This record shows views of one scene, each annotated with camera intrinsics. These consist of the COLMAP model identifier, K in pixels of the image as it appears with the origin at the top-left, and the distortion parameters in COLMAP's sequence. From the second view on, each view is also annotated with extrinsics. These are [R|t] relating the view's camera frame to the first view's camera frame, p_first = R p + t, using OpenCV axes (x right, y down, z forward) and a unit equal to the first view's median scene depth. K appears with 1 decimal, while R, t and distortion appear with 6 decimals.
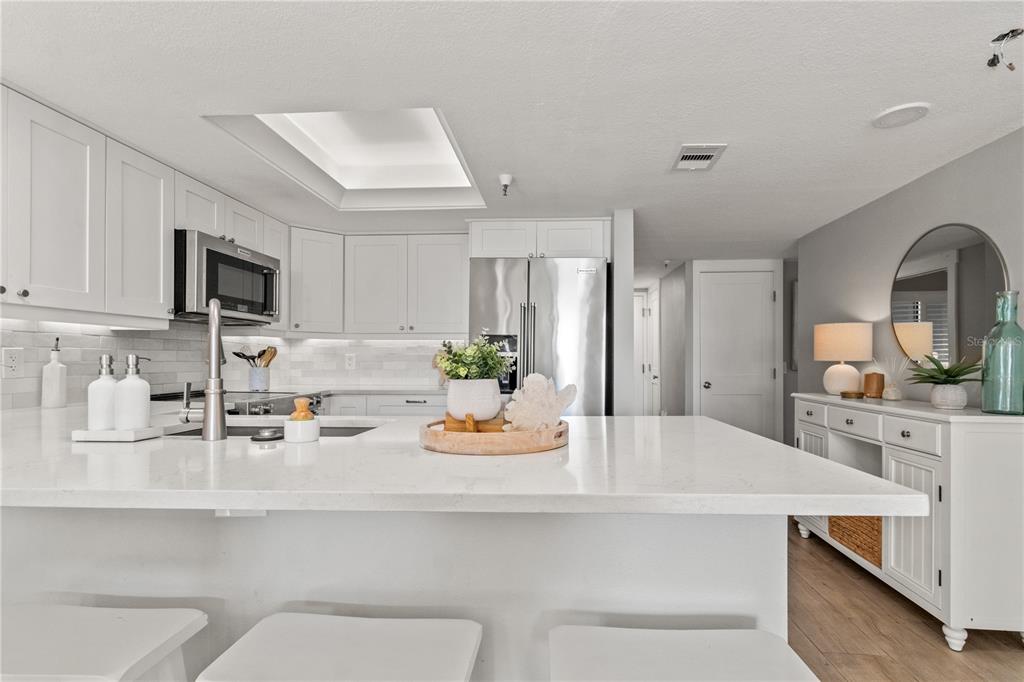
lens RADIAL K [[506.2, 0, 531.9], [0, 506.2, 355.4], [0, 0, 1]] dist [-0.001651, 0.000061]
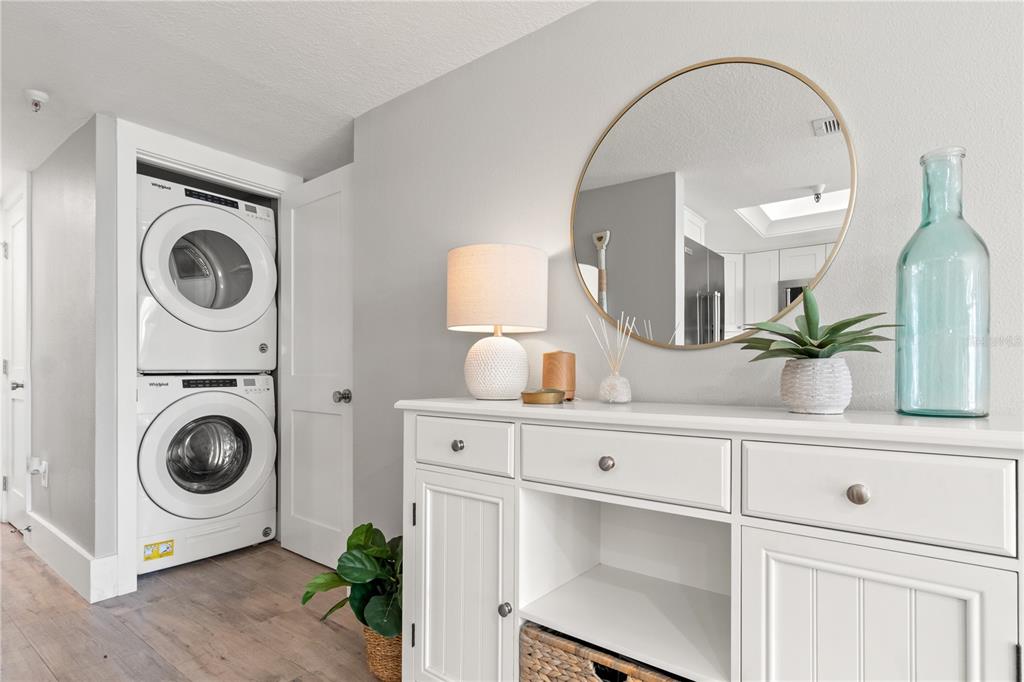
lens RADIAL K [[494.4, 0, 517.9], [0, 494.4, 368.8], [0, 0, 1]] dist [-0.000598, -0.000300]
pose [[0.545550, -0.004063, 0.838069, 0.223868], [-0.001739, 0.999981, 0.005980, 0.046455], [-0.838077, -0.004720, 0.545532, 0.720135]]
